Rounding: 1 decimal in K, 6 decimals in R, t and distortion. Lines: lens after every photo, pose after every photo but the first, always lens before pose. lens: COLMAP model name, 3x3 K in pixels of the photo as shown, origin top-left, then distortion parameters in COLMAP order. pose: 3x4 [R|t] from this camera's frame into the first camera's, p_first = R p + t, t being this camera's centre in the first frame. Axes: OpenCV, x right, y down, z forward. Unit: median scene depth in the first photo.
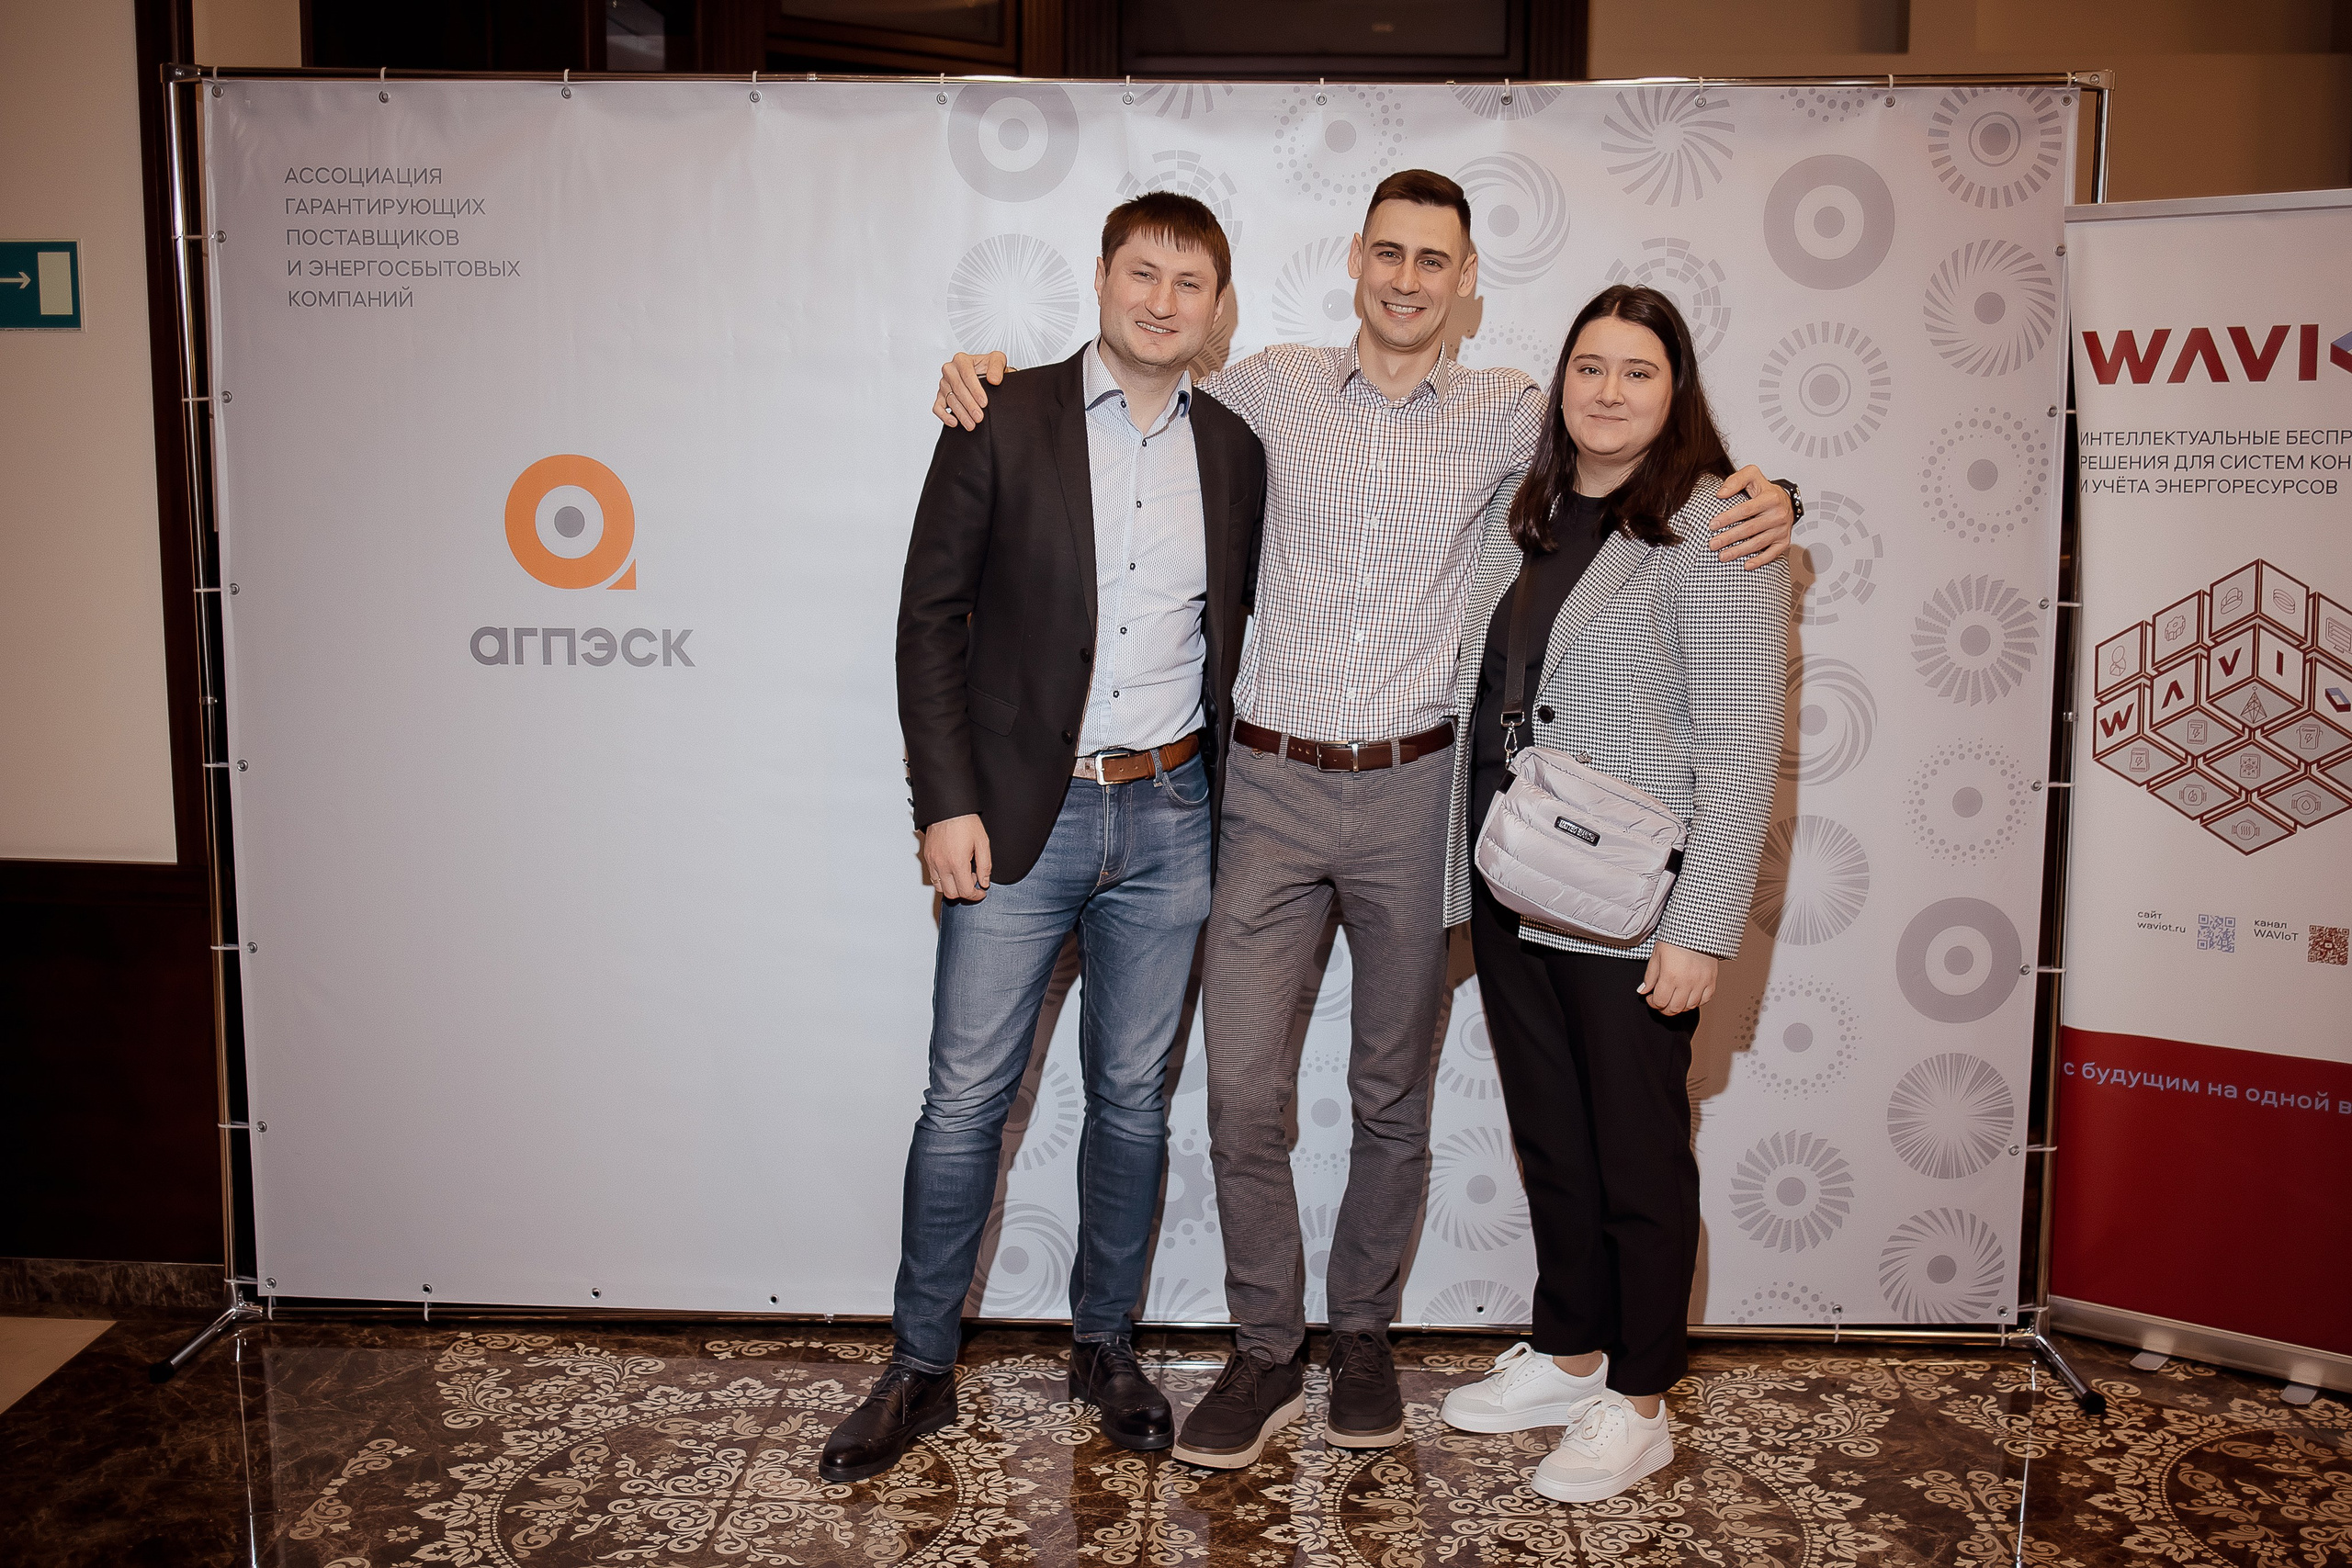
lens RADIAL K [[2780.3, 0, 1147.5], [0, 2780.3, 752.3], [0, 0, 1]] dist [-0.051117, 0.000000]
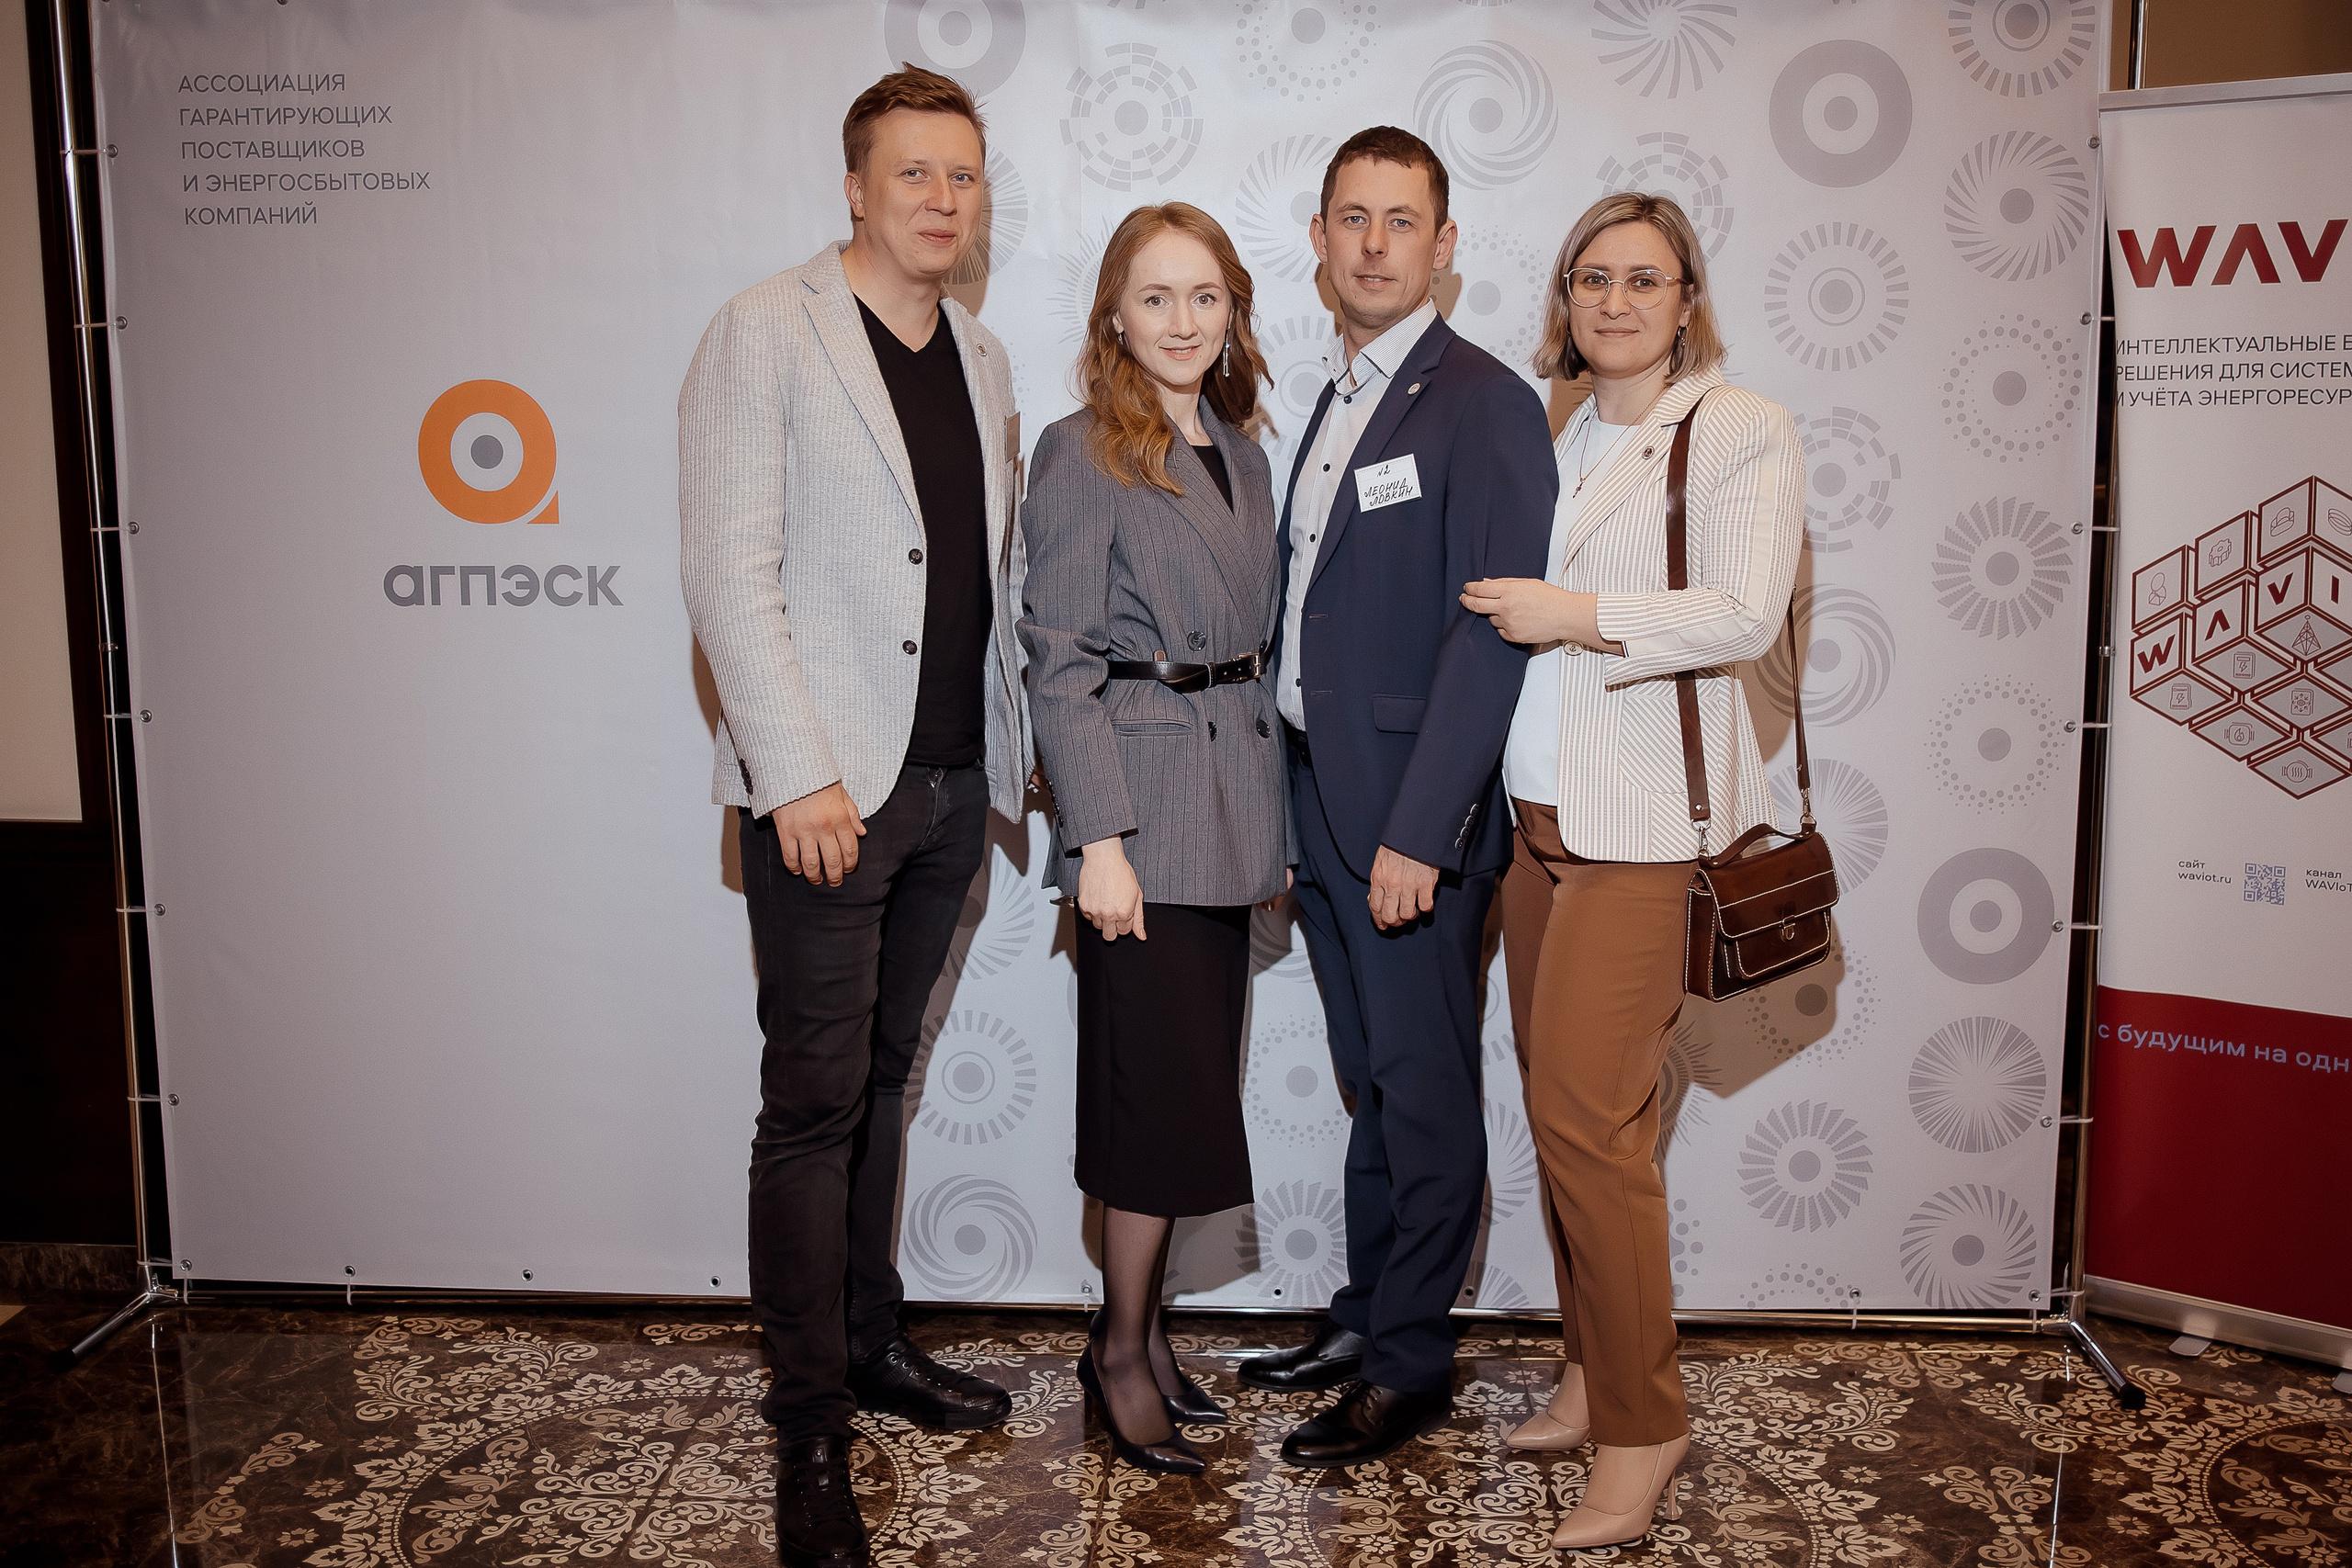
lens RADIAL K [[2780.3, 0, 1125.2], [0, 2780.3, 772.2], [0, 0, 1]] dist [-0.051117, 0.000000]
pose [[0.999714, -0.005645, -0.023228, 0.028535], [0.006076, 0.999810, 0.018528, 0.008879], [0.023119, -0.018664, 0.999558, 0.071566]]
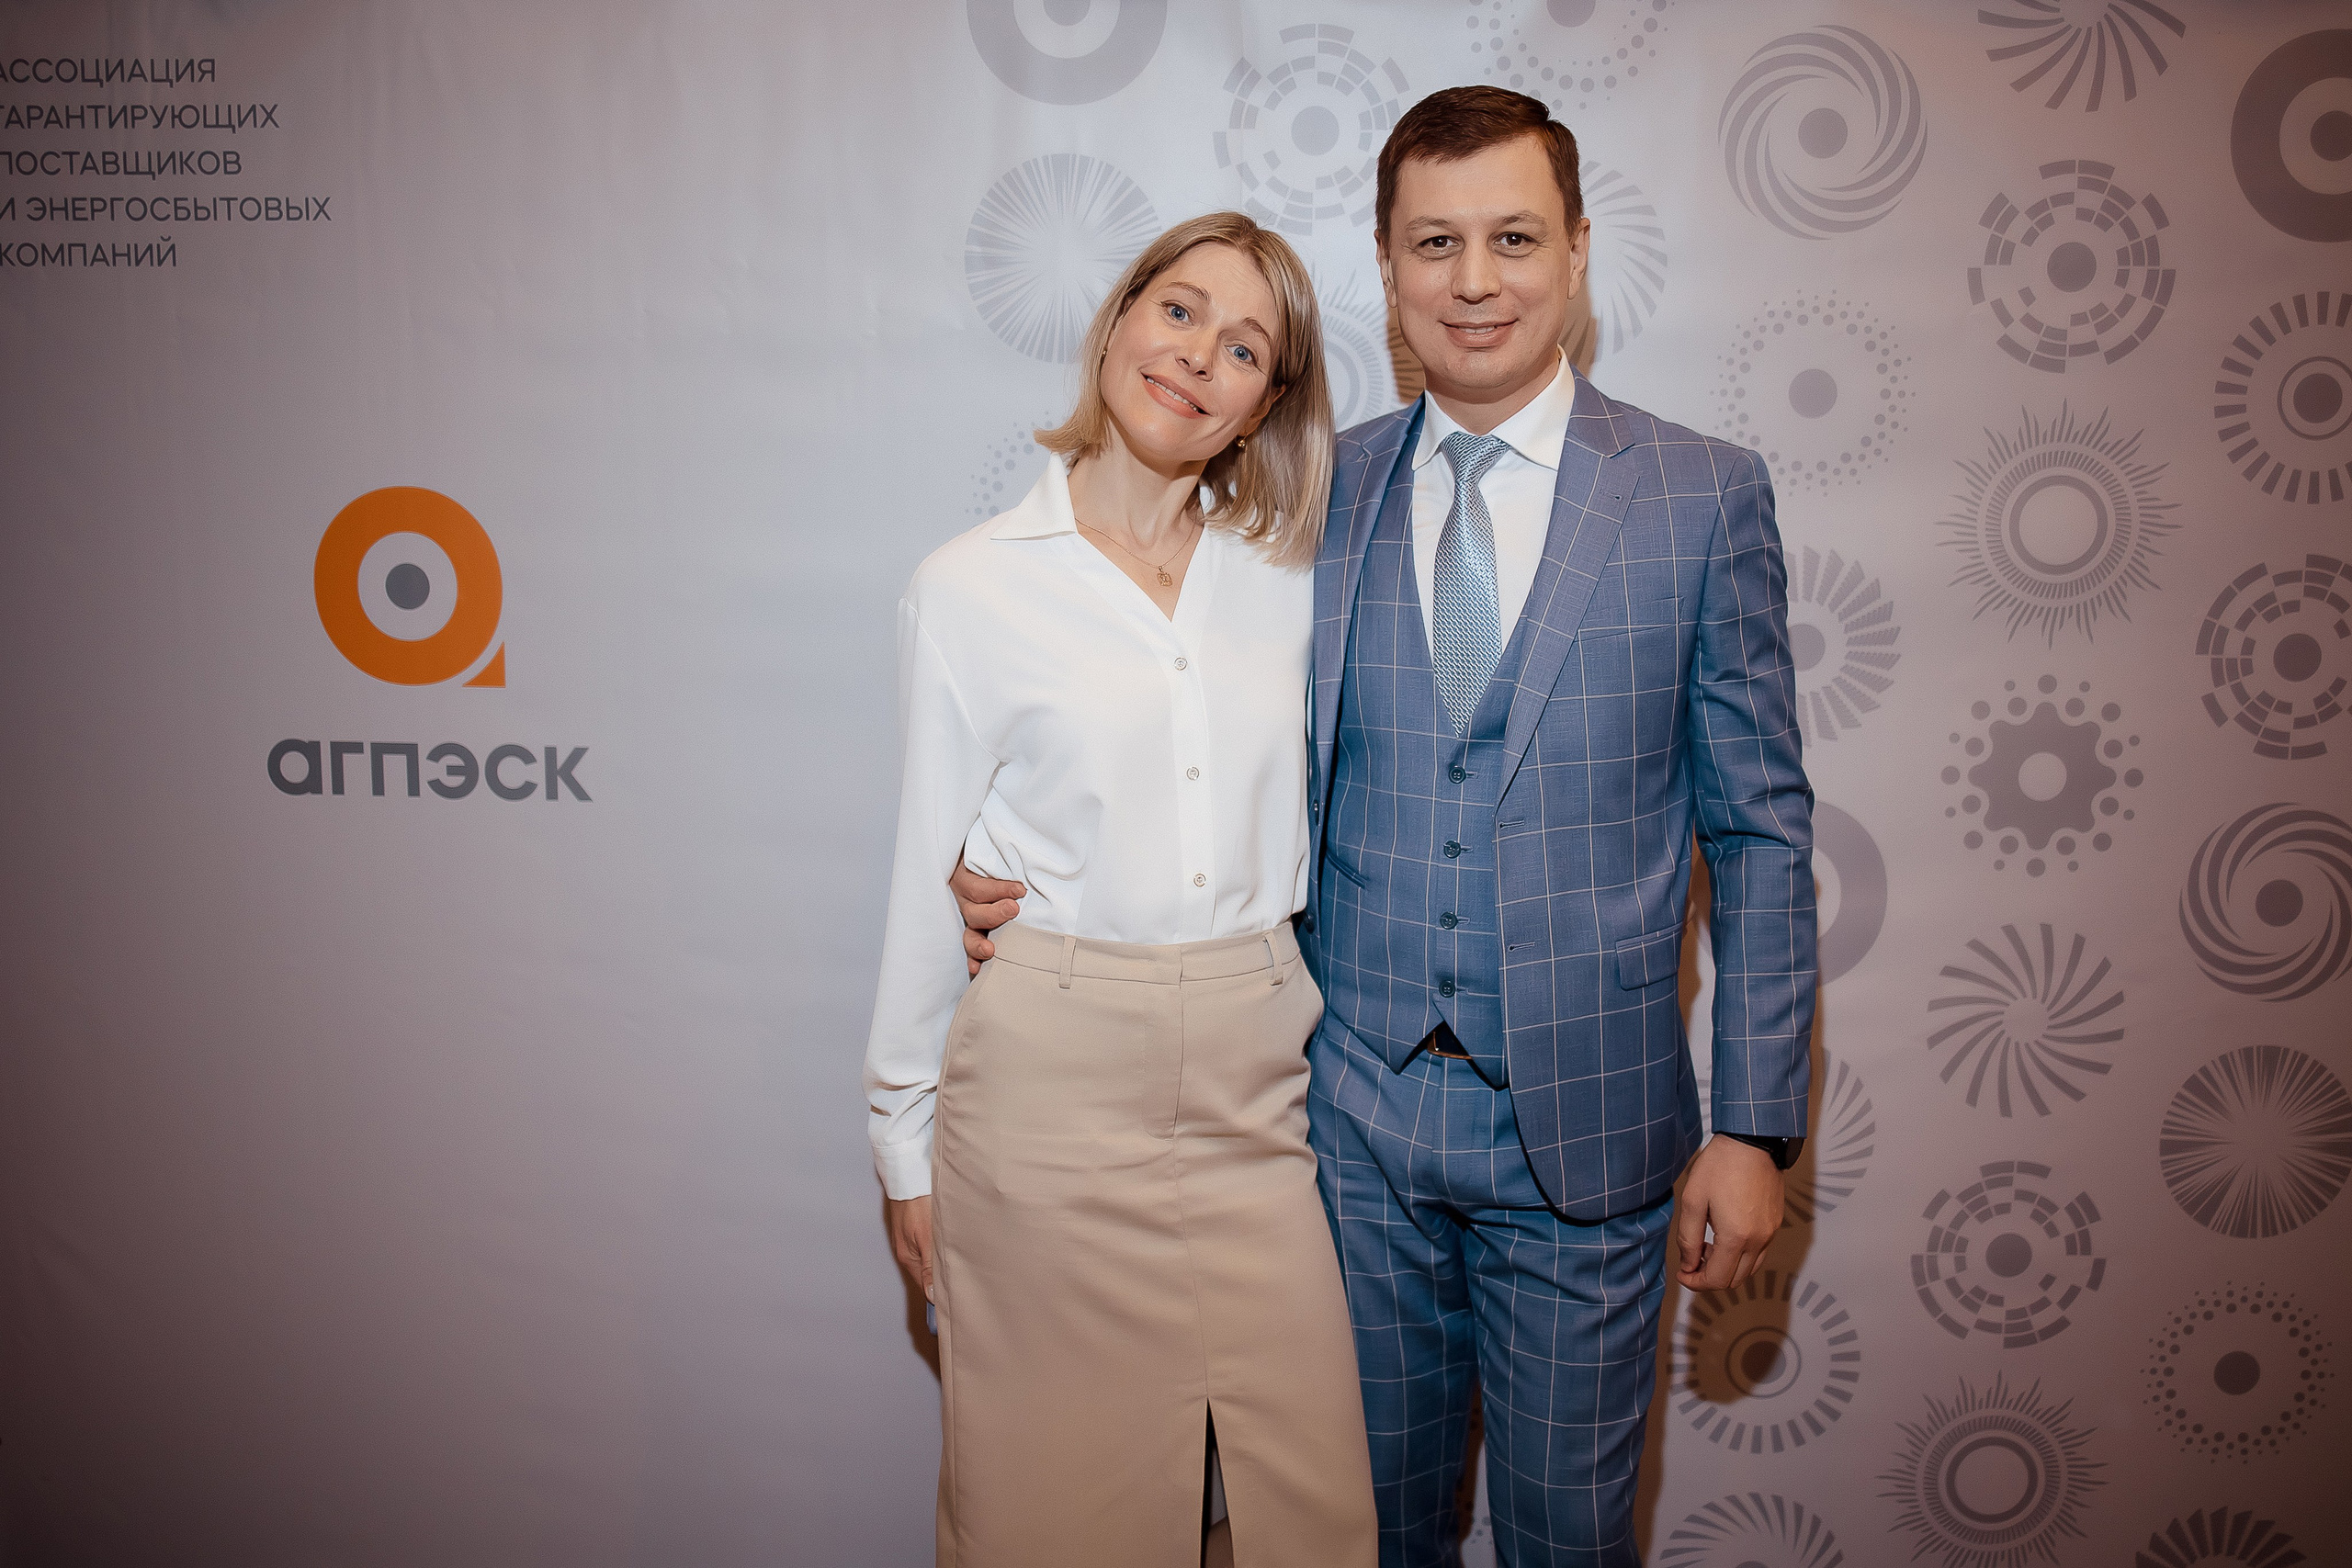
lens RADIAL K [[2630.6, 0, 1139.6], [0, 2630.6, 742.7], [0, 0, 1]] dist [-0.052764, 0.000000]
pose [[0.998614, 0.010161, -0.051649, 0.002335], [-0.009067, 0.999731, 0.021371, -0.061813], [0.051852, -0.020873, 0.998437, 0.382811]]
